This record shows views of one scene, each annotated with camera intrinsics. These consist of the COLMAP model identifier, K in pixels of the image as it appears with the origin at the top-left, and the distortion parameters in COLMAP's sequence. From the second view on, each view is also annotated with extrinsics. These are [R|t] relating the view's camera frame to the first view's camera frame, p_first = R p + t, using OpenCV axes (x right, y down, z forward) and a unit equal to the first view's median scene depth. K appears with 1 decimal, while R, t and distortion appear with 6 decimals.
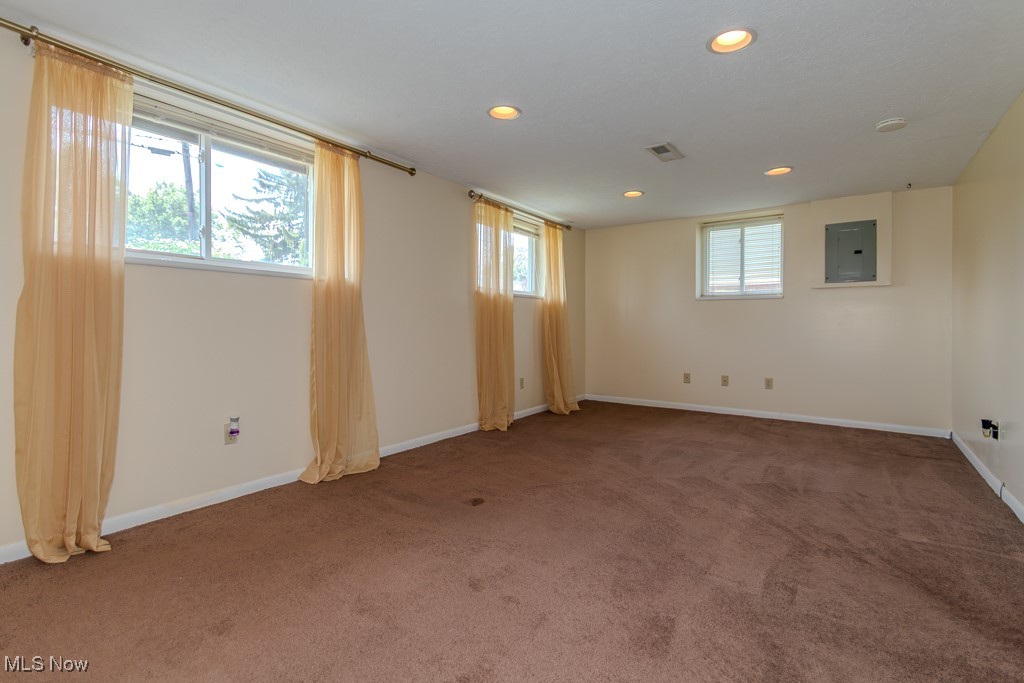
lens RADIAL K [[483.0, 0, 510.1], [0, 483.0, 331.0], [0, 0, 1]] dist [0.003728, -0.006435]
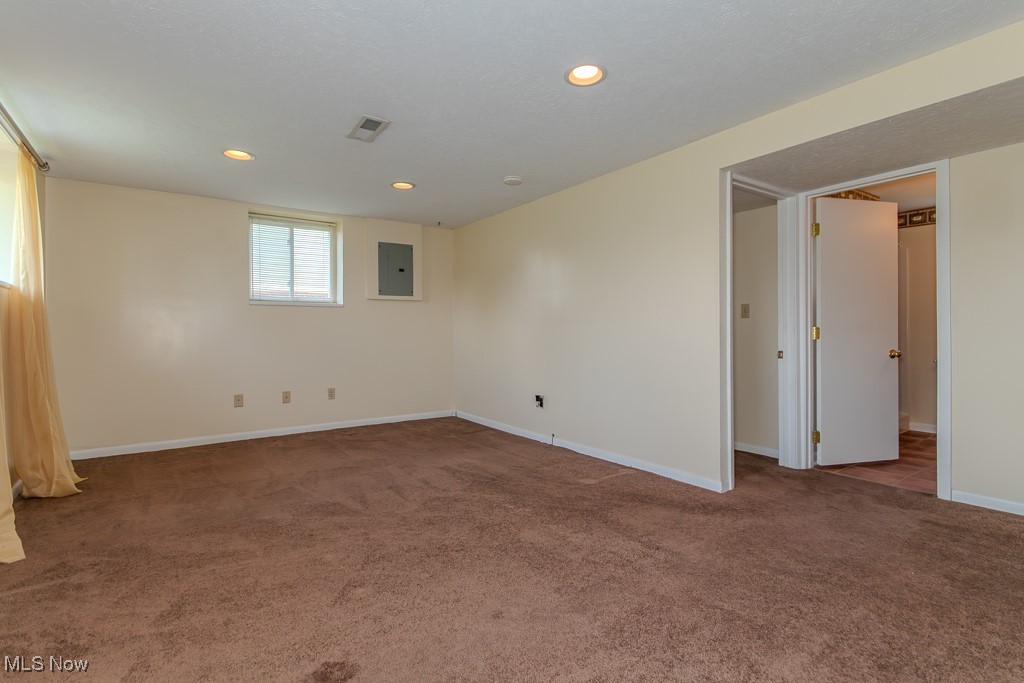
lens RADIAL K [[483.0, 0, 510.1], [0, 483.0, 331.0], [0, 0, 1]] dist [0.003728, -0.006435]
pose [[0.331101, -0.003901, 0.943587, -0.293382], [0.020641, 0.999782, -0.003110, -0.008042], [-0.943370, 0.020507, 0.331109, 0.371192]]
